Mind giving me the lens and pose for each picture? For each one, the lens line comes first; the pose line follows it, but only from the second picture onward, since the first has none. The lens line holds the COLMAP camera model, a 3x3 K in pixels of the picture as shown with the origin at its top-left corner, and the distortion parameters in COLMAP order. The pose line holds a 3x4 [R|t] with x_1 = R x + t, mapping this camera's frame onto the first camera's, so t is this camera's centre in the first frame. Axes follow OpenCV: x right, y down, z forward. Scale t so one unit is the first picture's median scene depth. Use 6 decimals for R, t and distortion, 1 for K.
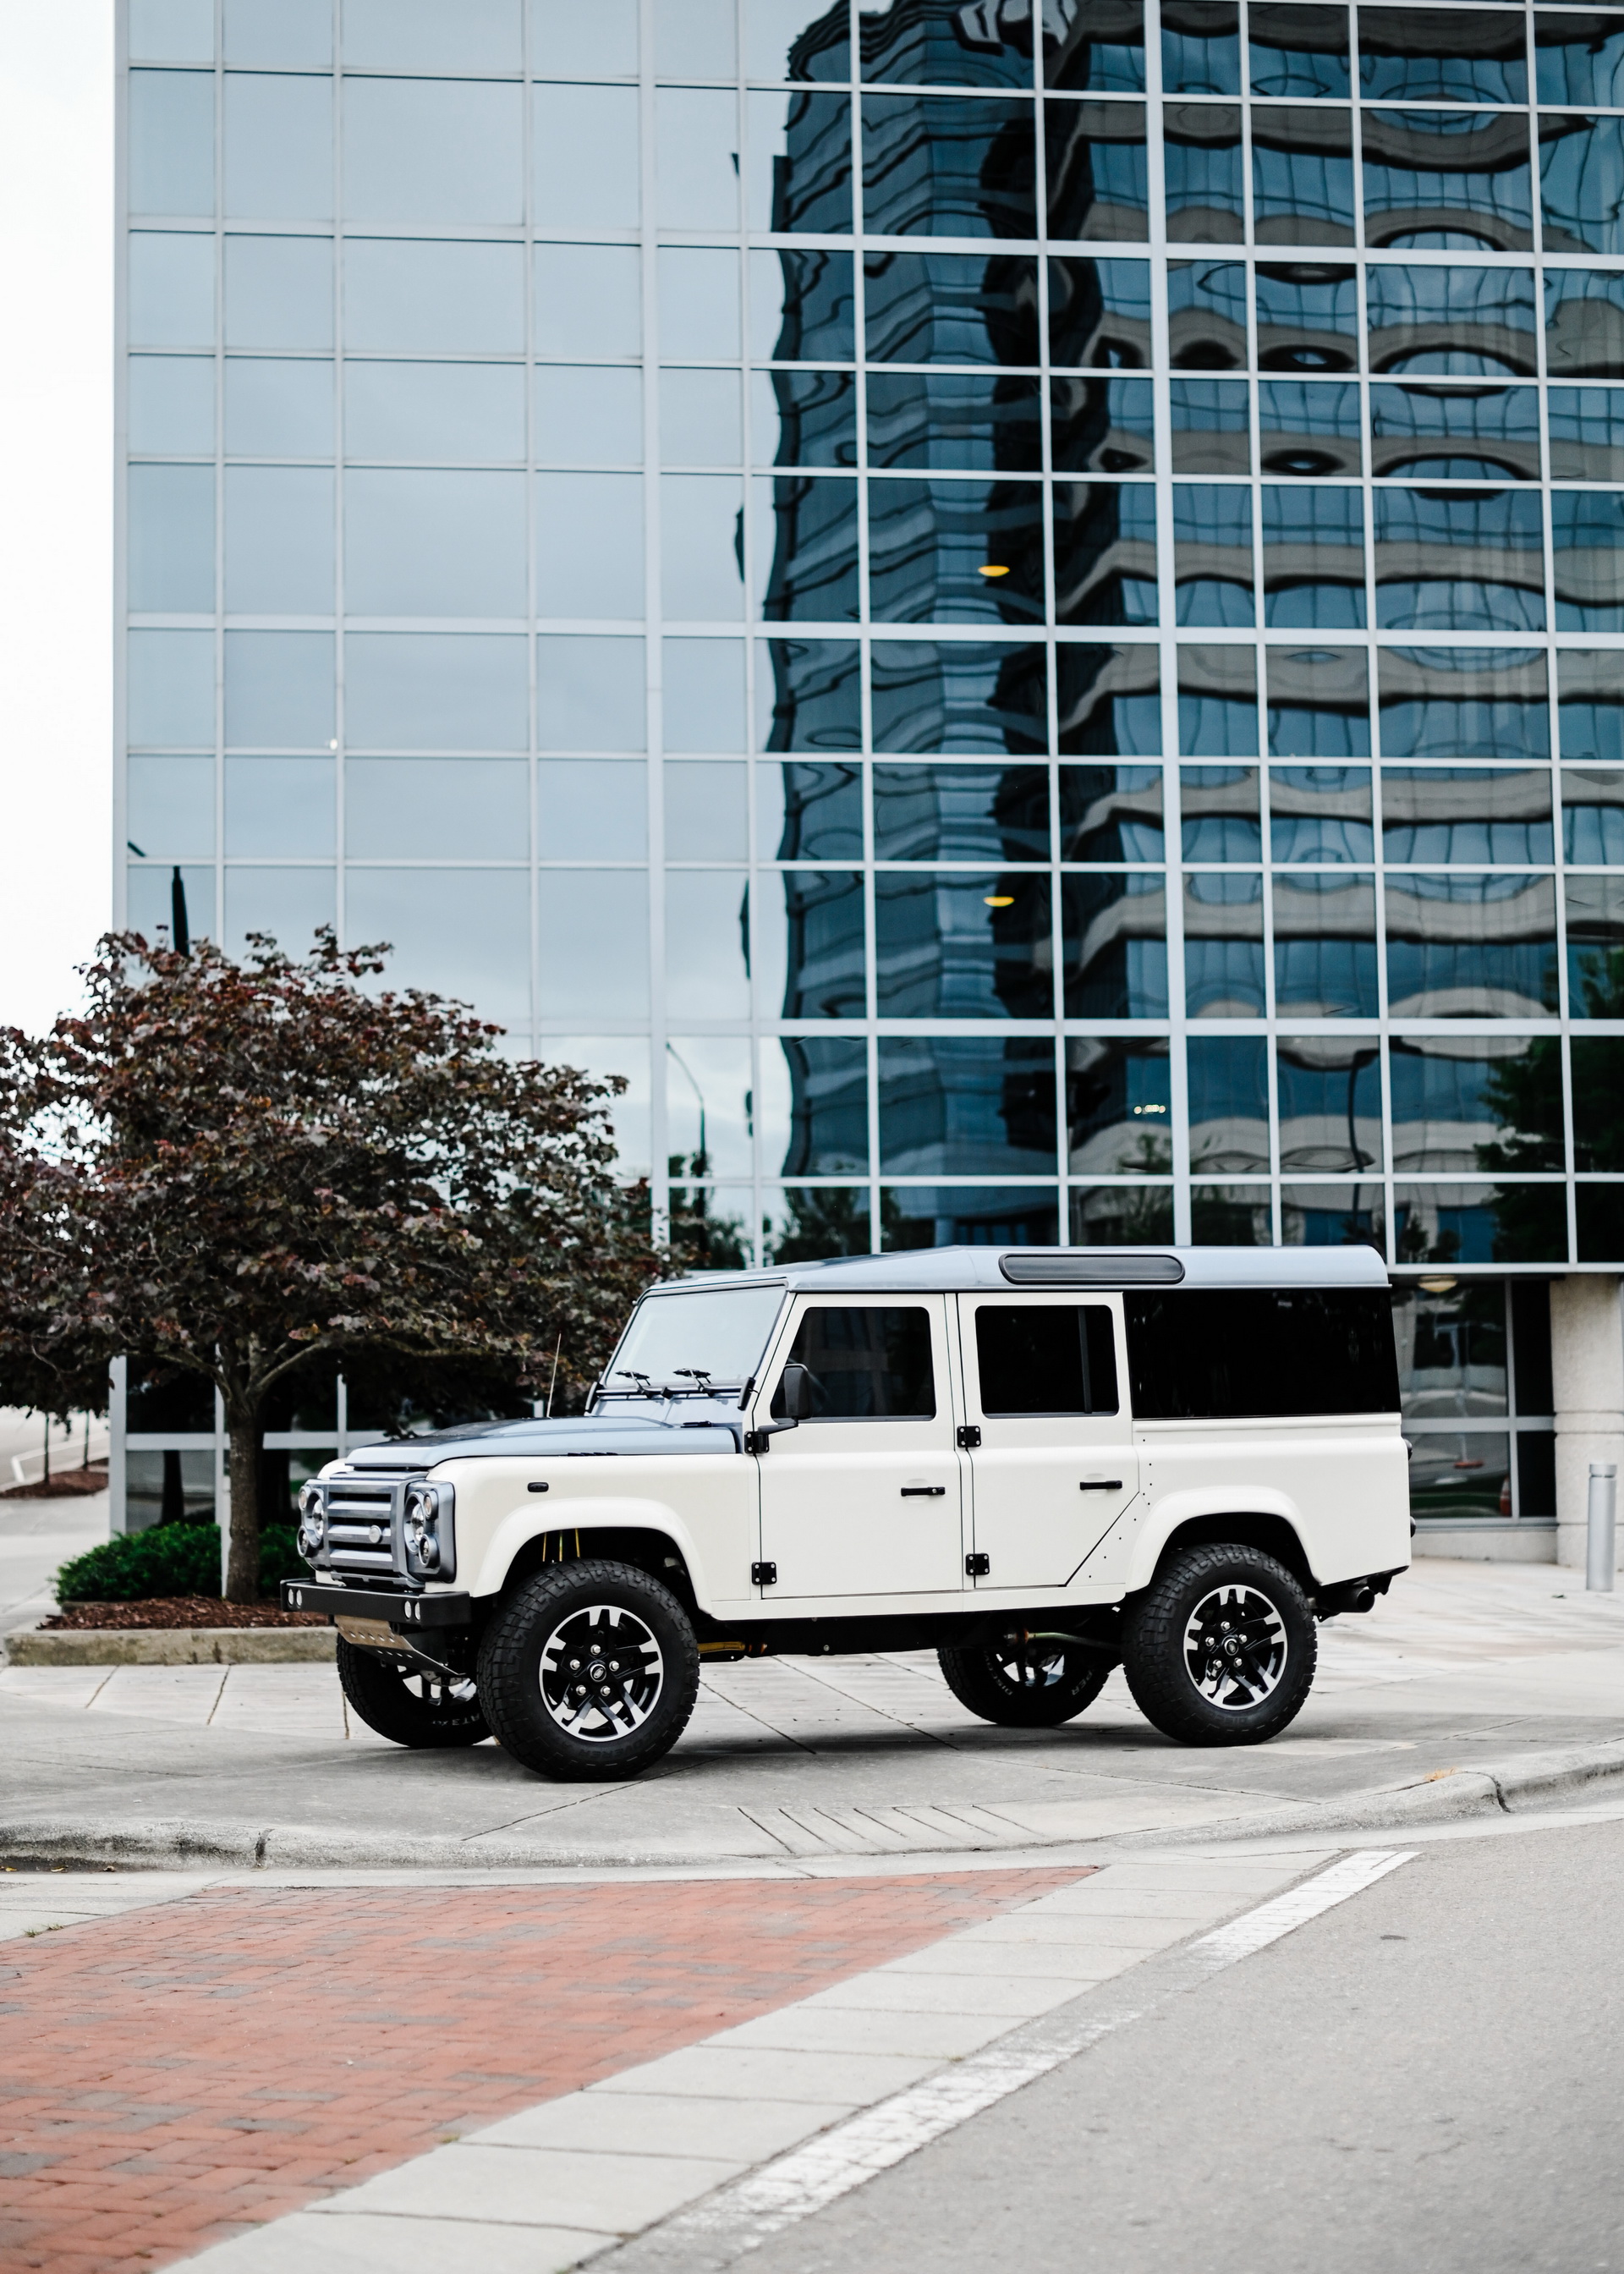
lens RADIAL K [[3708.0, 0, 762.0], [0, 3708.0, 1097.9], [0, 0, 1]] dist [0.012529, -0.018043]
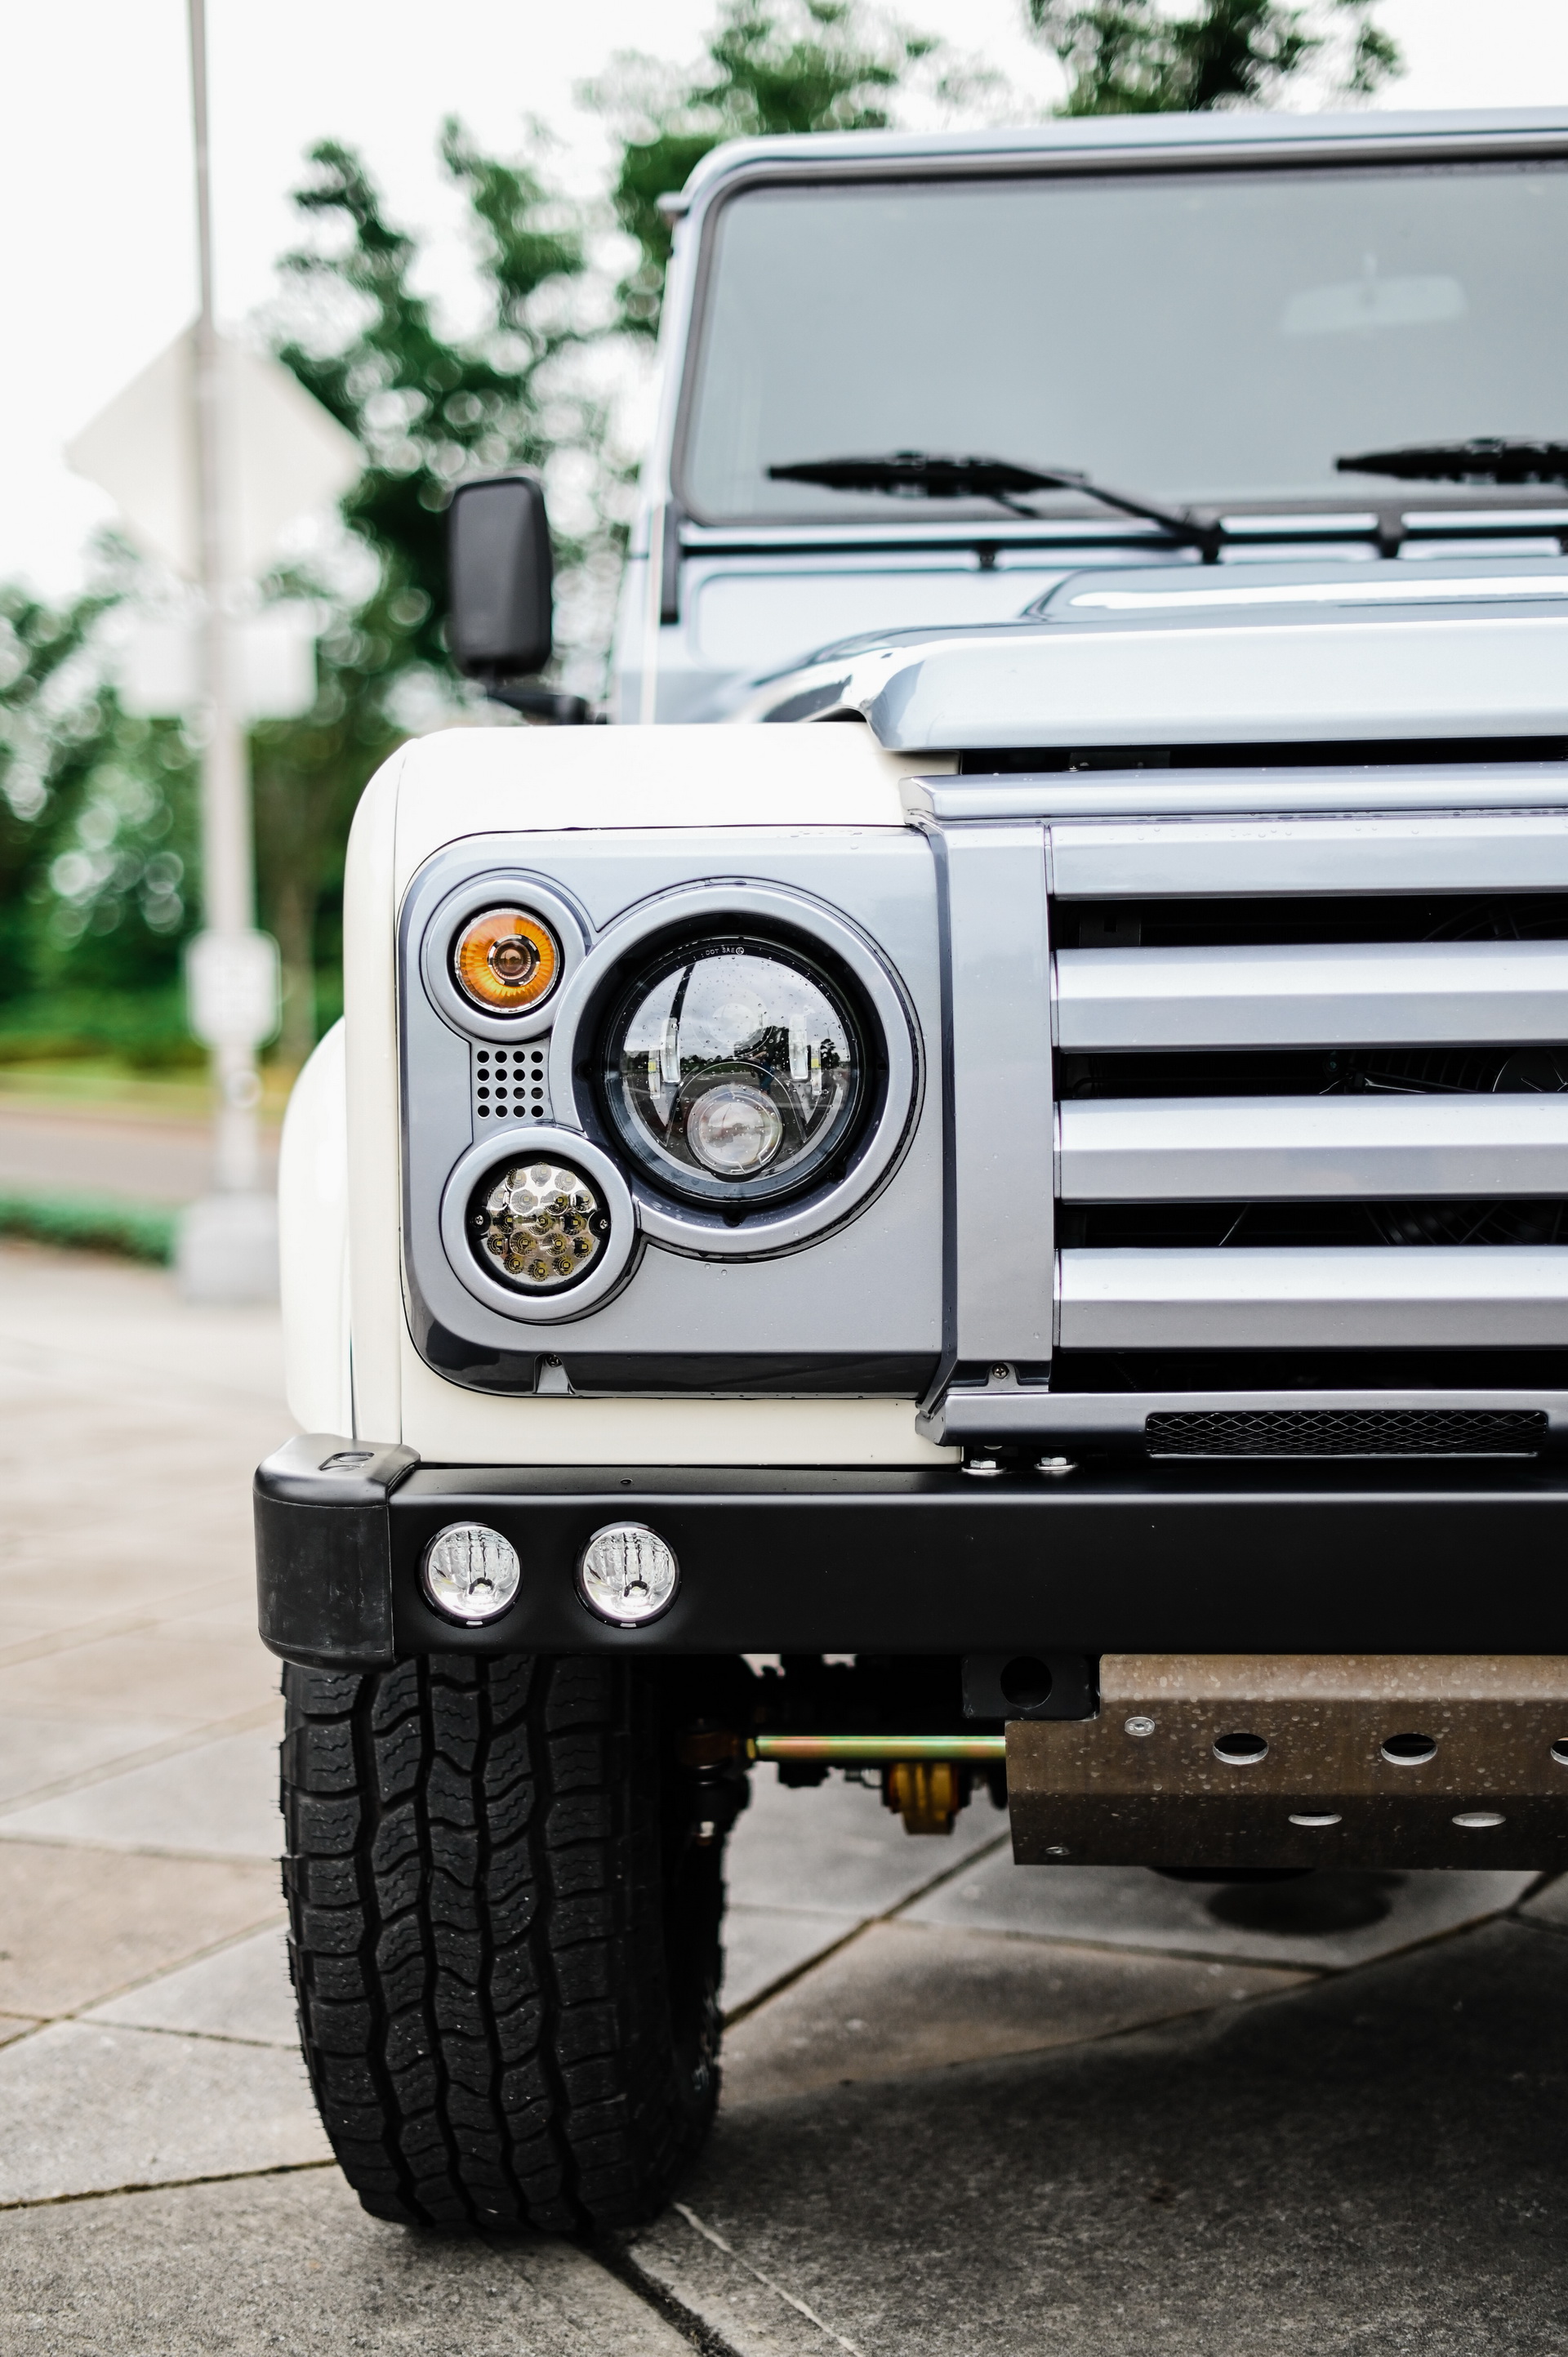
lens RADIAL K [[3551.3, 0, 780.0], [0, 3551.3, 1181.4], [0, 0, 1]] dist [0.002468, 0.009058]
pose [[0.508470, -0.045827, 0.859860, -0.252615], [-0.065016, 0.993689, 0.091406, 0.104610], [-0.858622, -0.102382, 0.502281, 0.927592]]
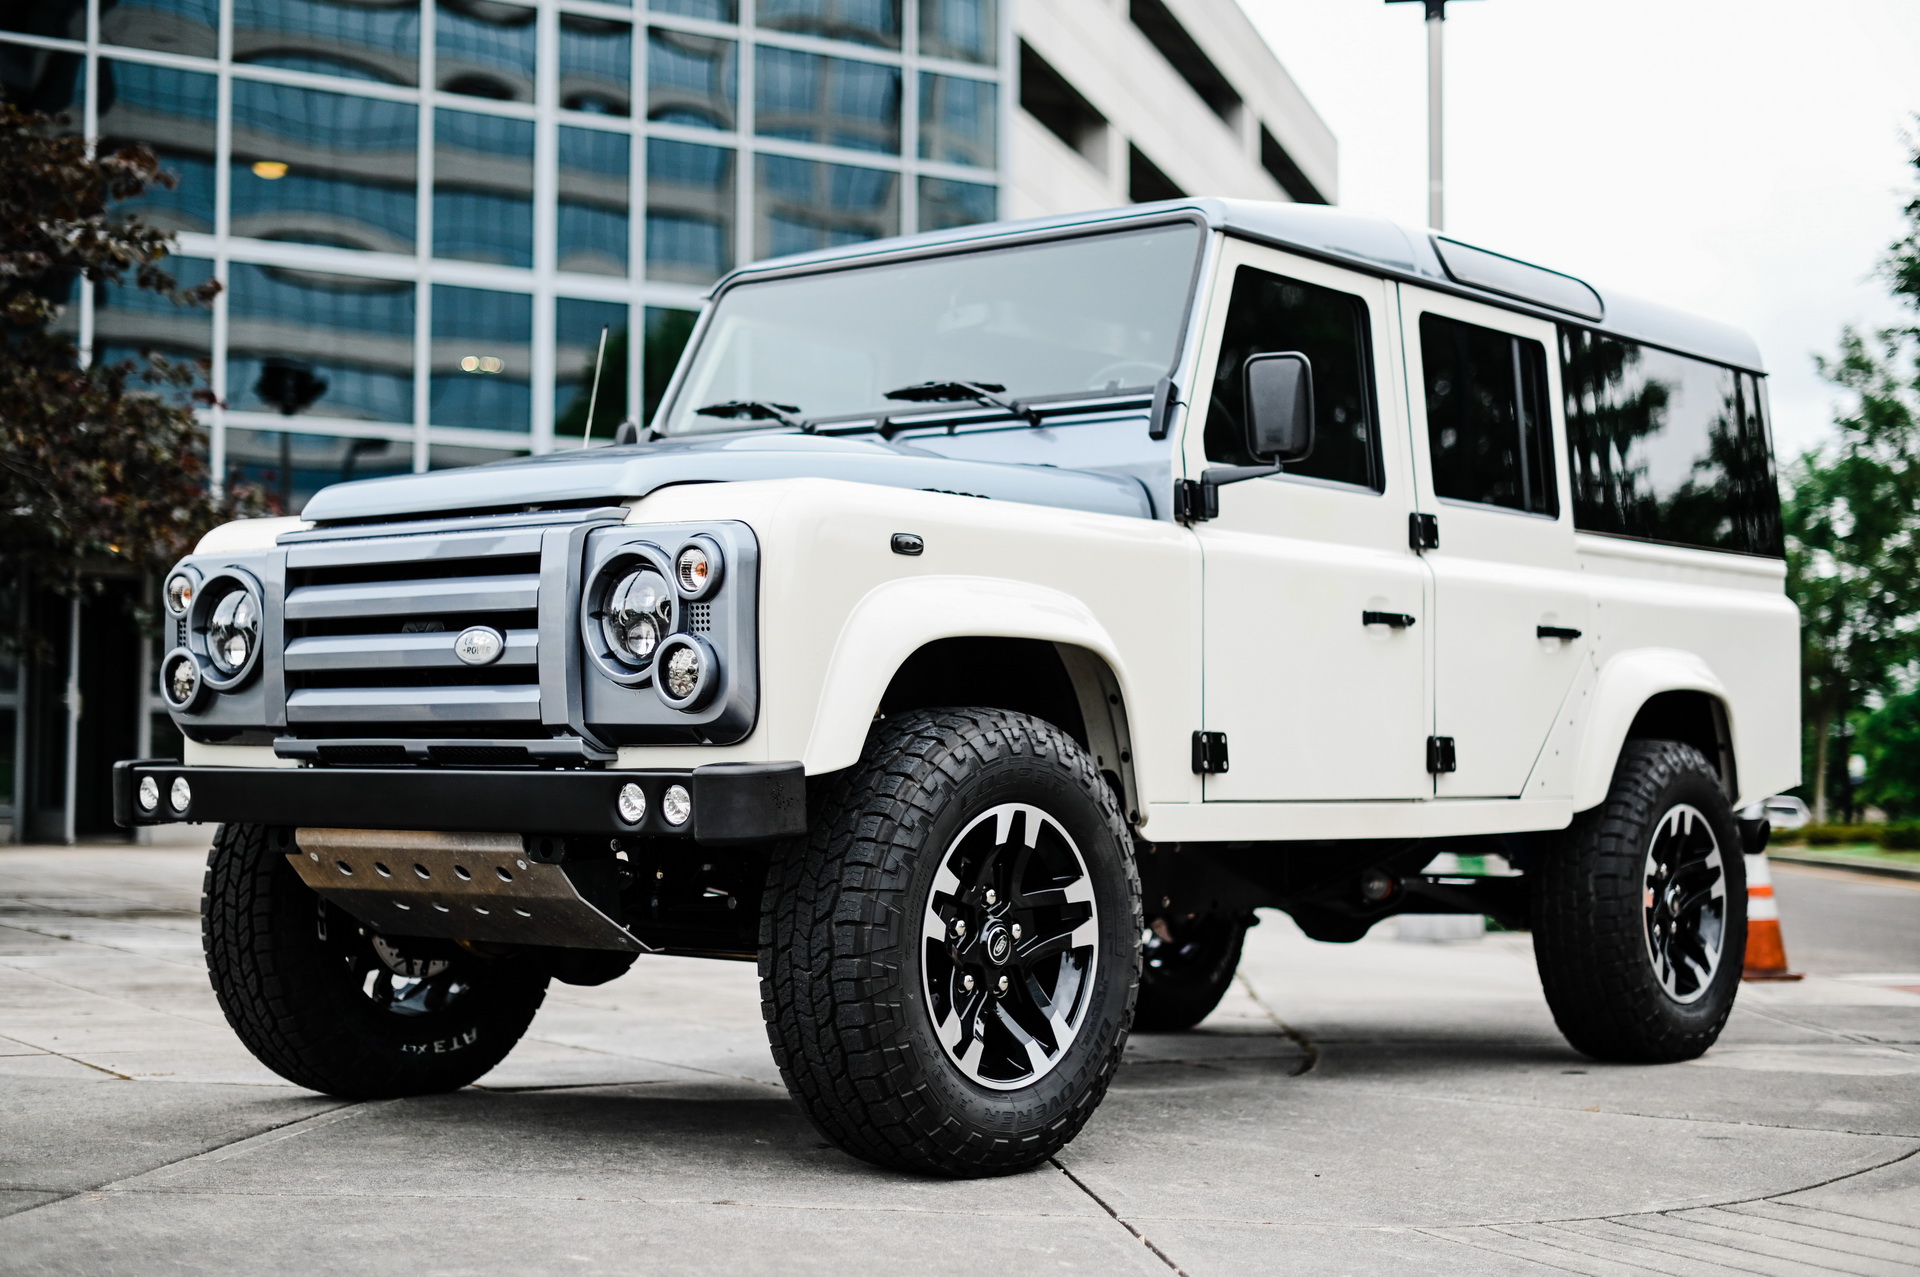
lens RADIAL K [[2799.4, 0, 963.0], [0, 2799.4, 629.9], [0, 0, 1]] dist [-0.005110, 0.058128]
pose [[0.905908, 0.042952, 0.421290, -0.187426], [-0.057642, 0.998091, 0.022190, 0.100667], [-0.419532, -0.044386, 0.906655, 0.638440]]
